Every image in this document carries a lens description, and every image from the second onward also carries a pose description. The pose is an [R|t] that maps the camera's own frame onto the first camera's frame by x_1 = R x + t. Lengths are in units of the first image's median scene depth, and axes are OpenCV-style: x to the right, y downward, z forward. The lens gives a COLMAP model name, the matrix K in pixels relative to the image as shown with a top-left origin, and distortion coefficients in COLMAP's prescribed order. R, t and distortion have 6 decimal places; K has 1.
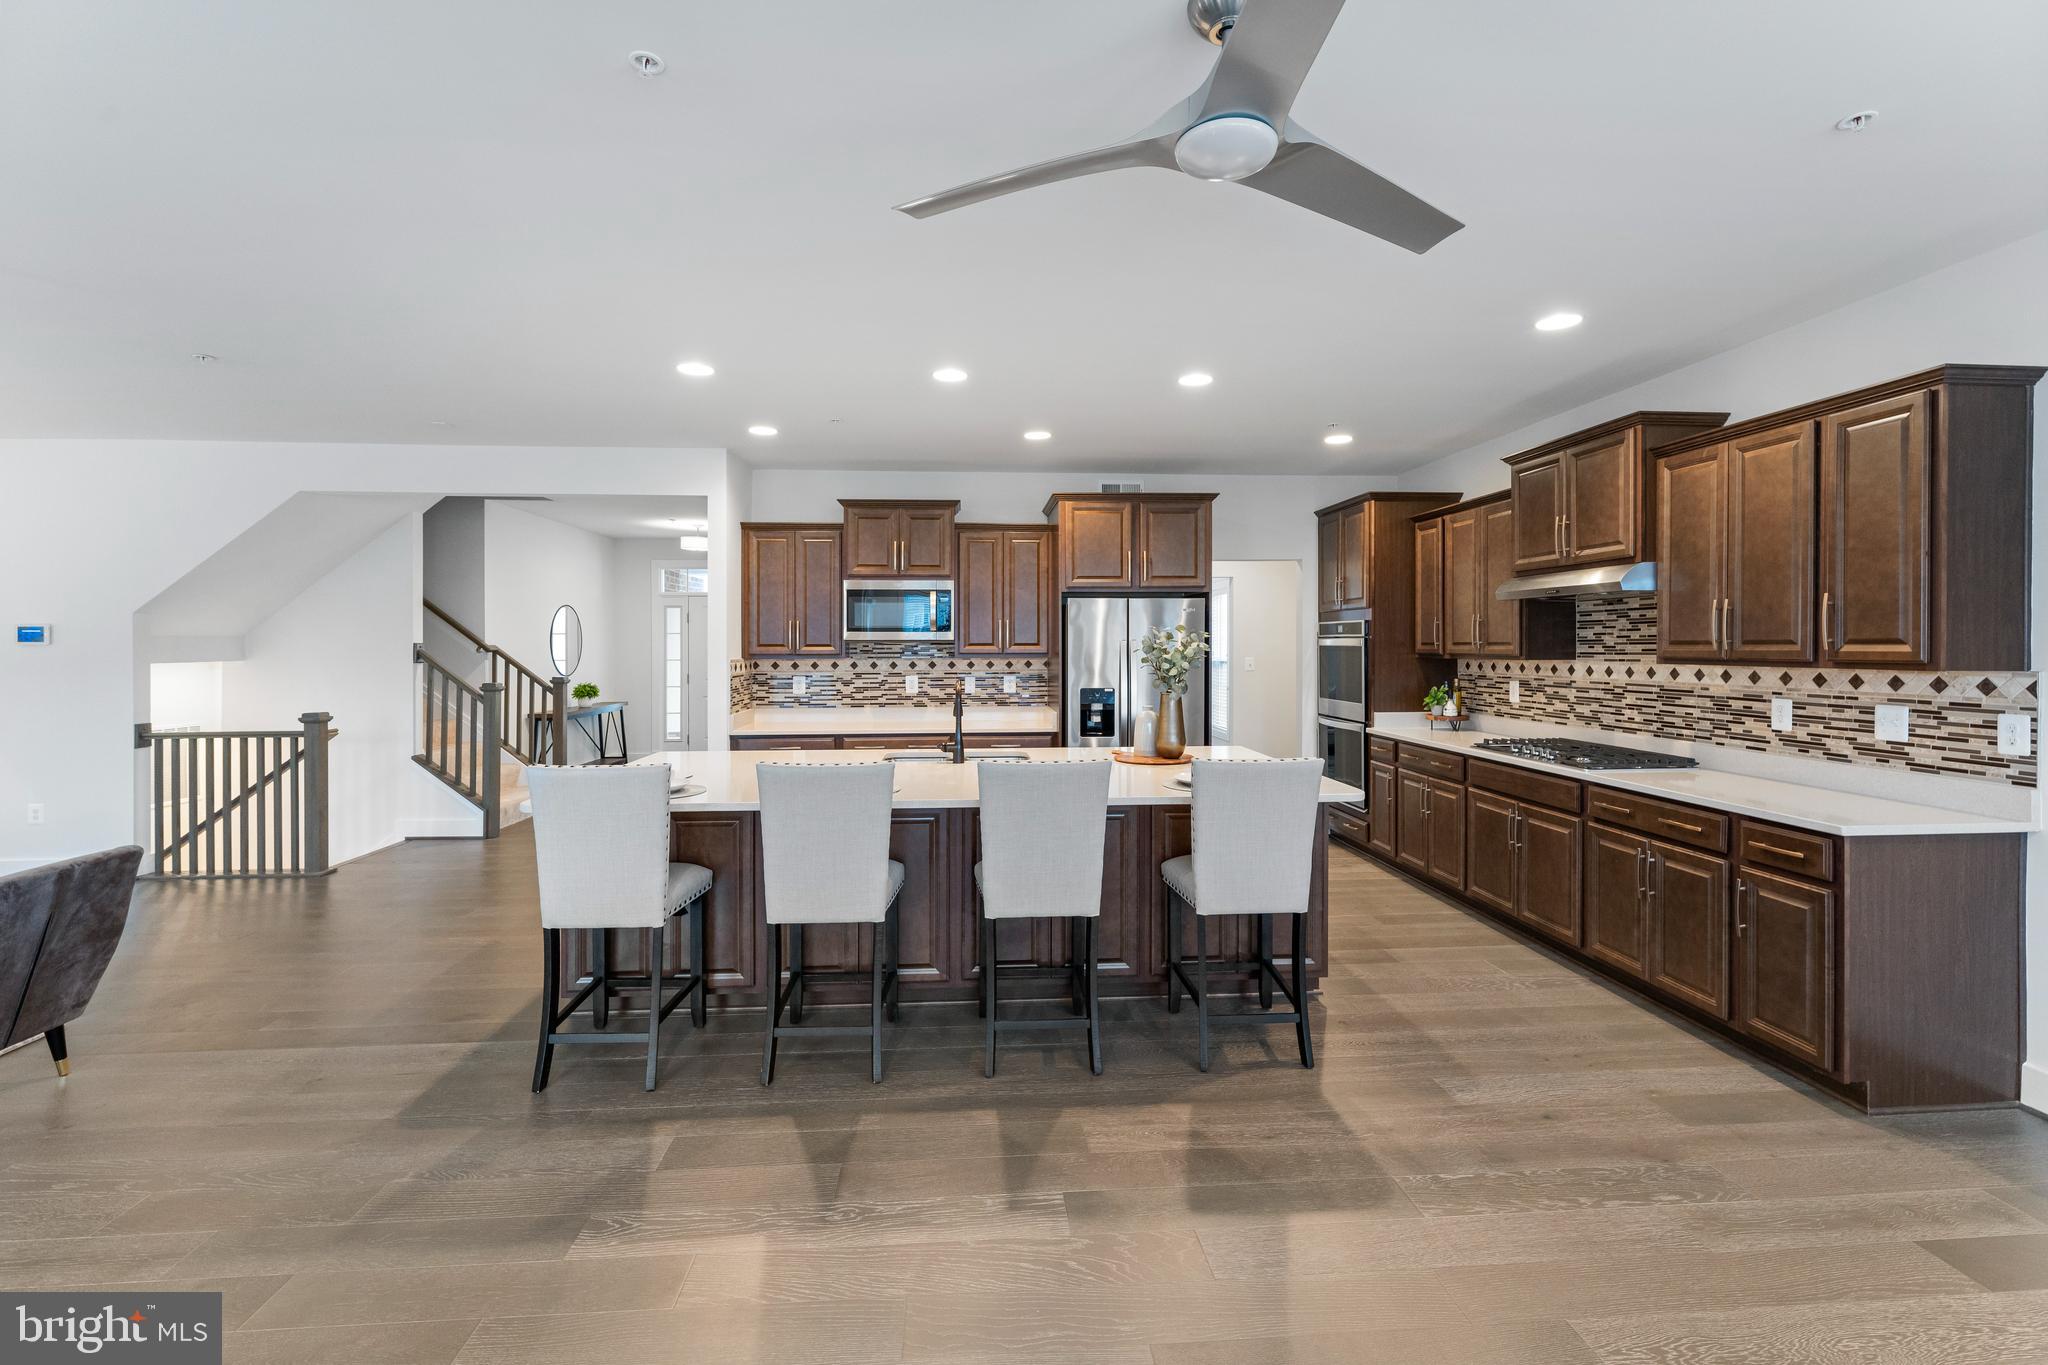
lens RADIAL K [[922.2, 0, 1025.8], [0, 922.2, 637.8], [0, 0, 1]] dist [-0.004878, 0.000904]
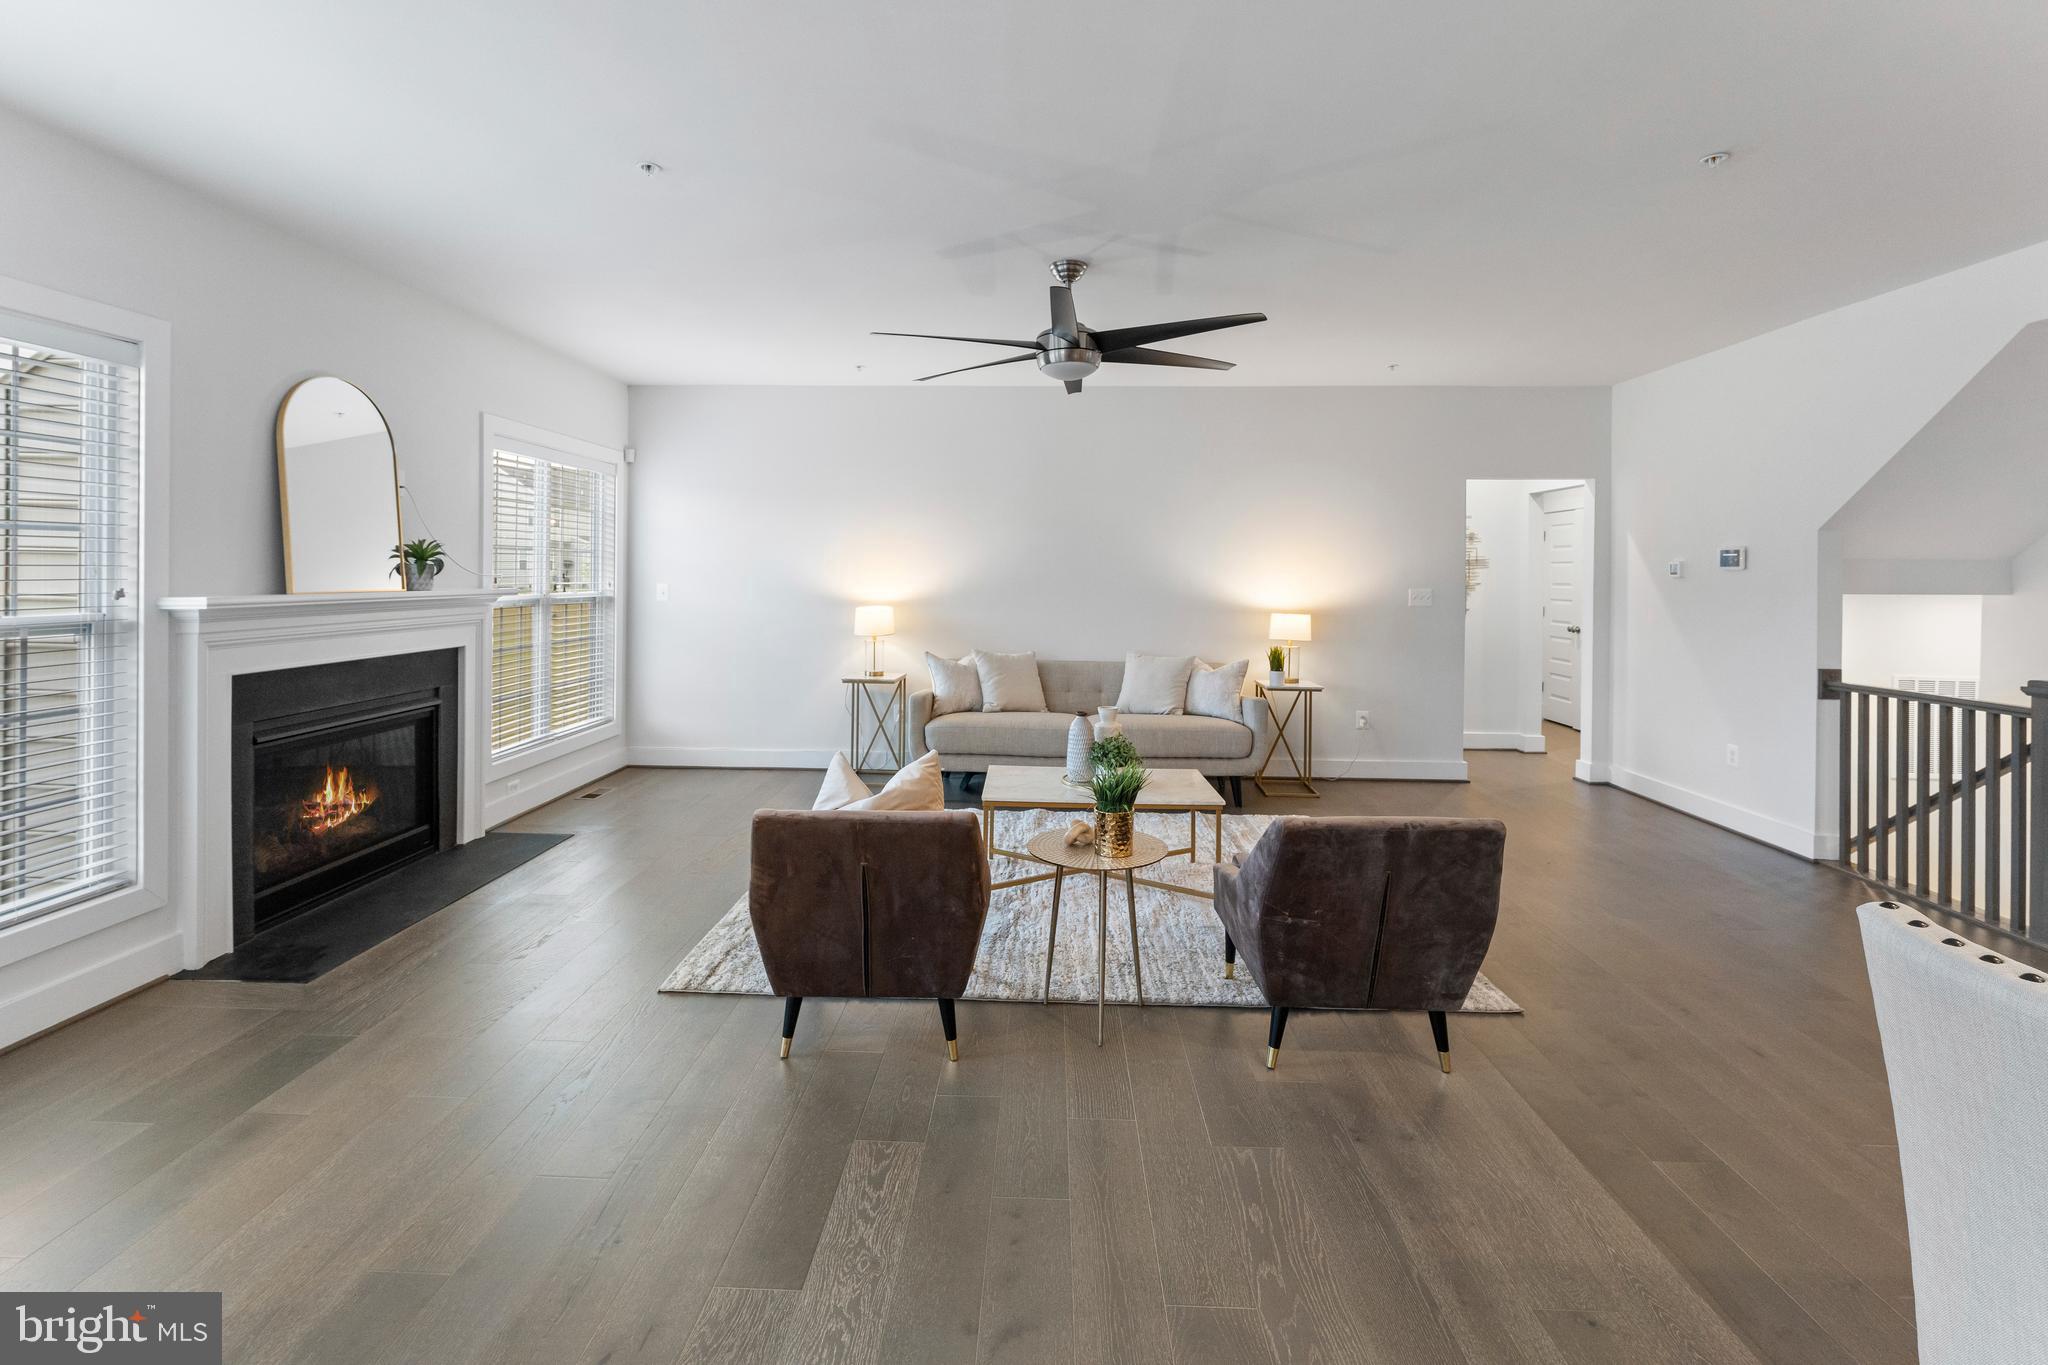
lens RADIAL K [[922.2, 0, 989.5], [0, 922.2, 582.6], [0, 0, 1]] dist [-0.004878, 0.000904]
pose [[-0.115331, 0.011569, -0.993260, -0.093476], [-0.002987, 0.999924, 0.011994, 0.011356], [0.993323, 0.004350, -0.115288, 0.375461]]
